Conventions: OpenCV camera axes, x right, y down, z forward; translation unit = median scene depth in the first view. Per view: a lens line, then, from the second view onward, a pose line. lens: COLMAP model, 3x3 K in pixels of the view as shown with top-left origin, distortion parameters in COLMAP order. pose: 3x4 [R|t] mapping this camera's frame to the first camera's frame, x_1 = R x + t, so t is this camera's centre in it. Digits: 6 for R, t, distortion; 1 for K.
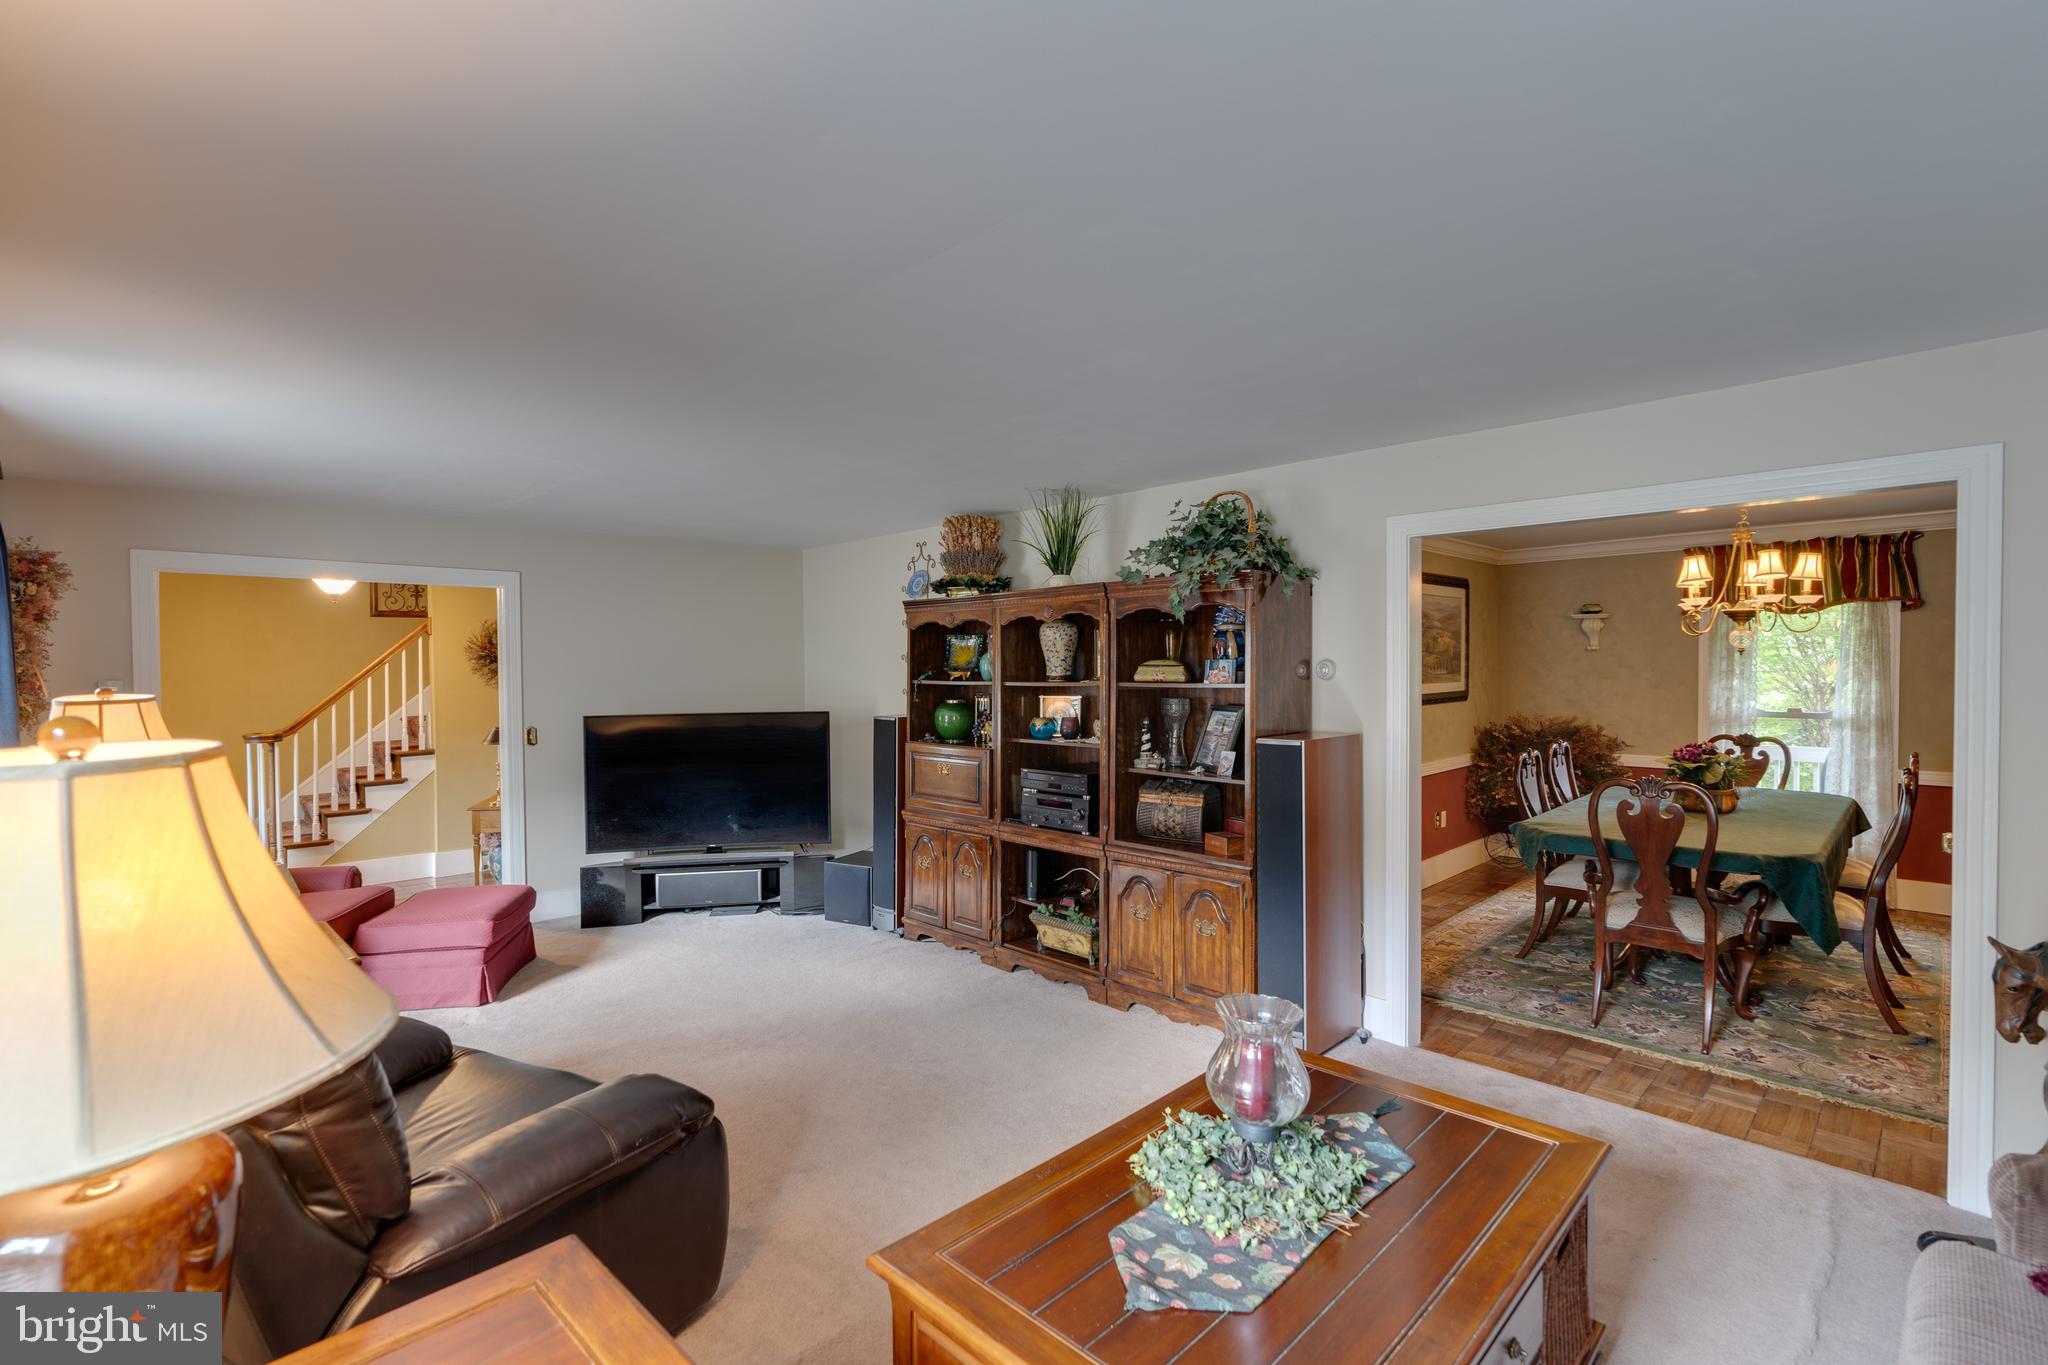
lens RADIAL K [[930.7, 0, 979.9], [0, 930.7, 677.3], [0, 0, 1]] dist [-0.005572, 0.001341]
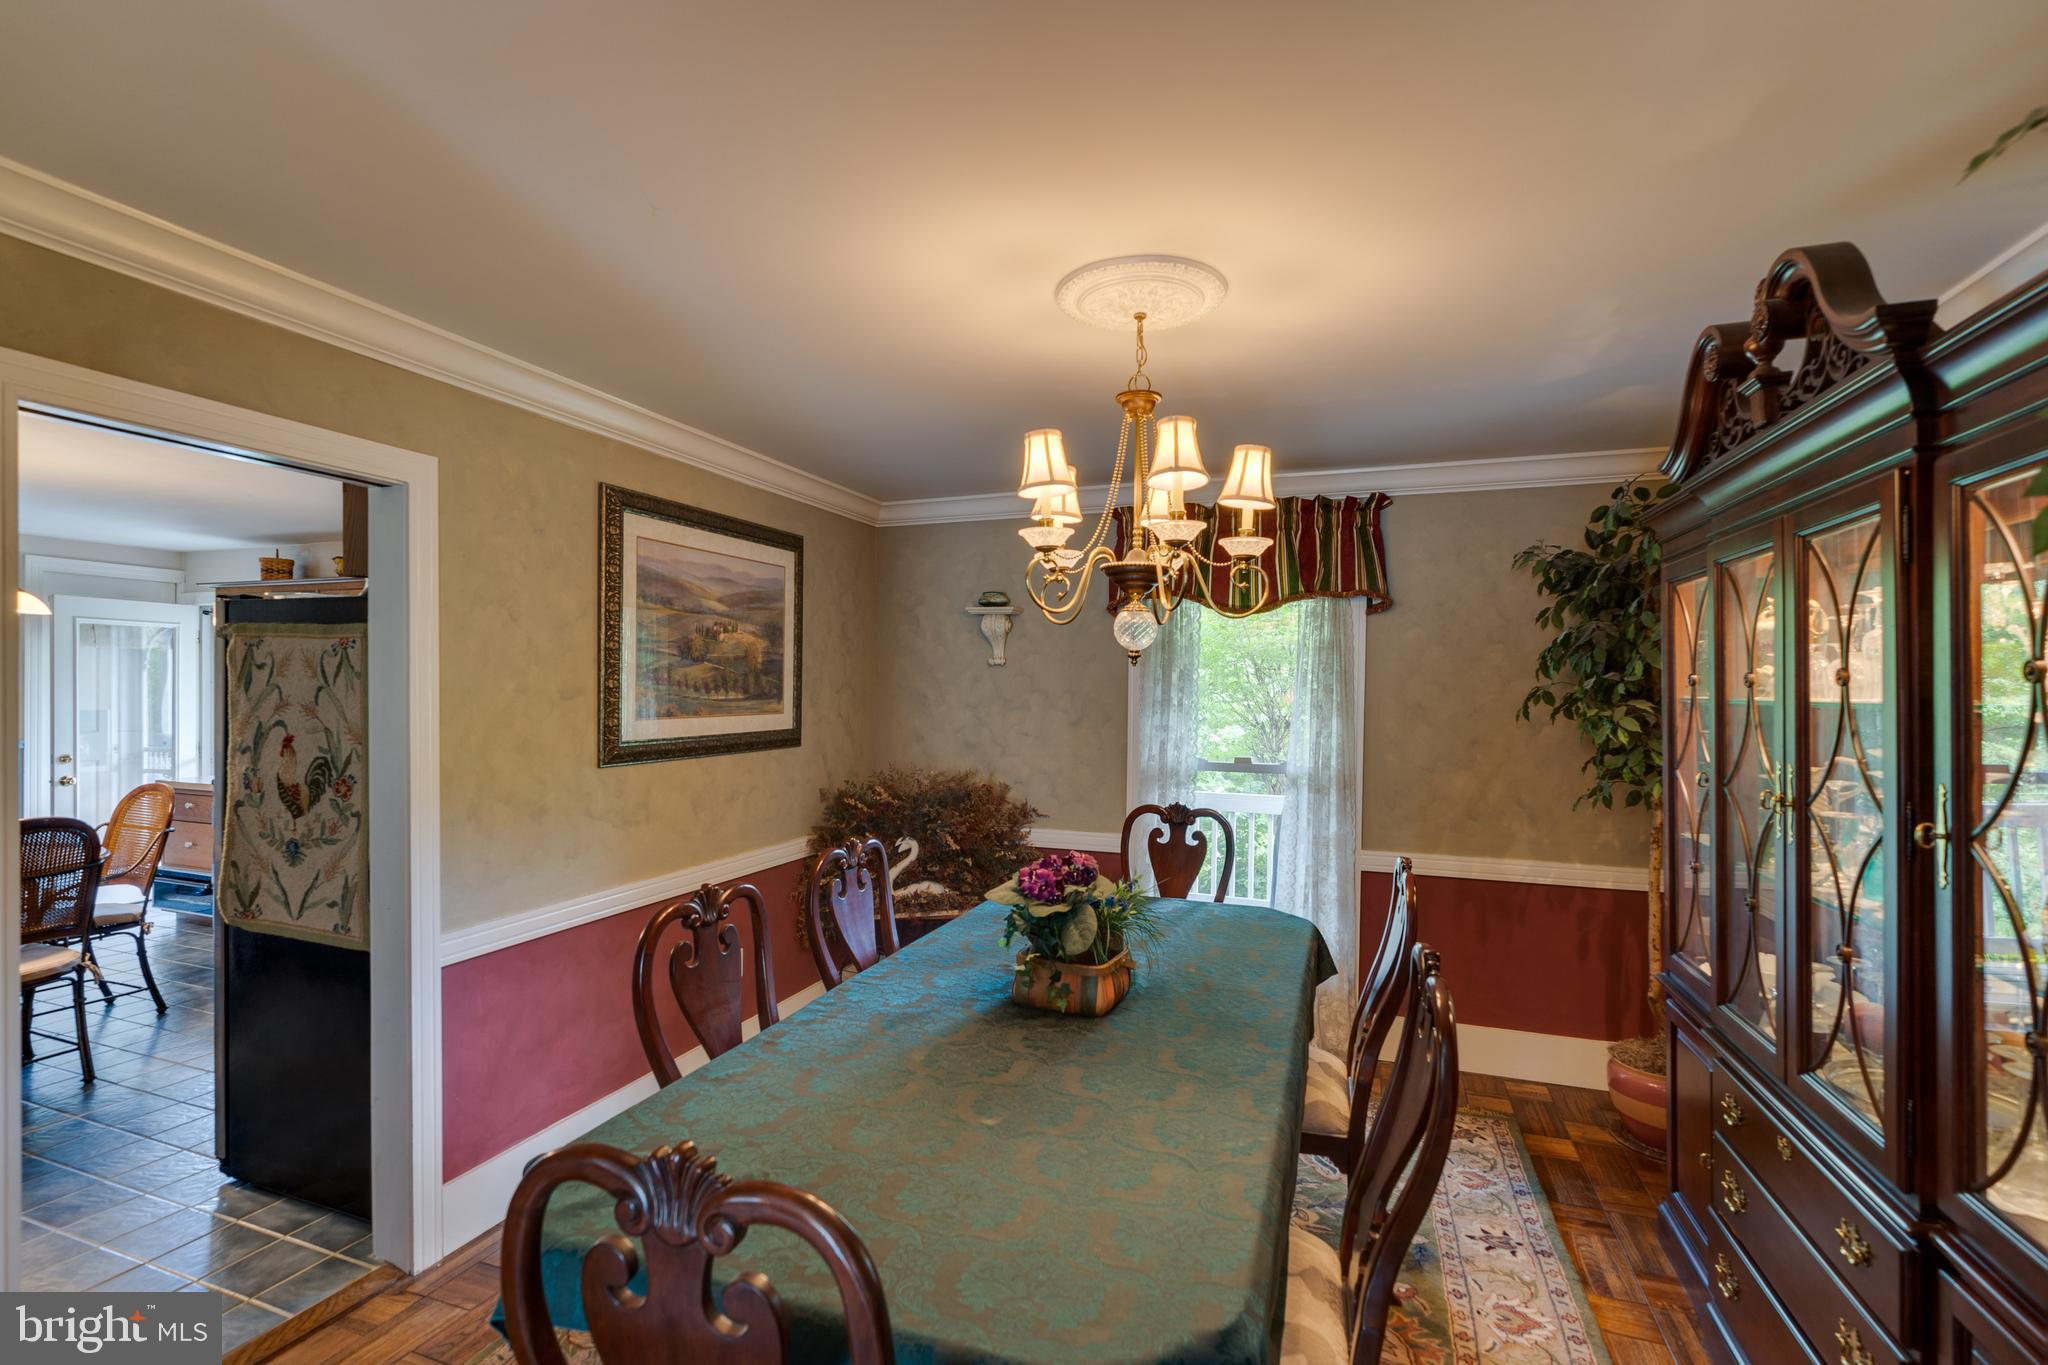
lens RADIAL K [[930.7, 0, 1018.2], [0, 930.7, 686.6], [0, 0, 1]] dist [-0.005572, 0.001341]
pose [[0.894790, 0.018347, 0.446110, 0.457664], [-0.011829, 0.999779, -0.017390, -0.004134], [-0.446330, 0.010283, 0.894809, 0.498365]]
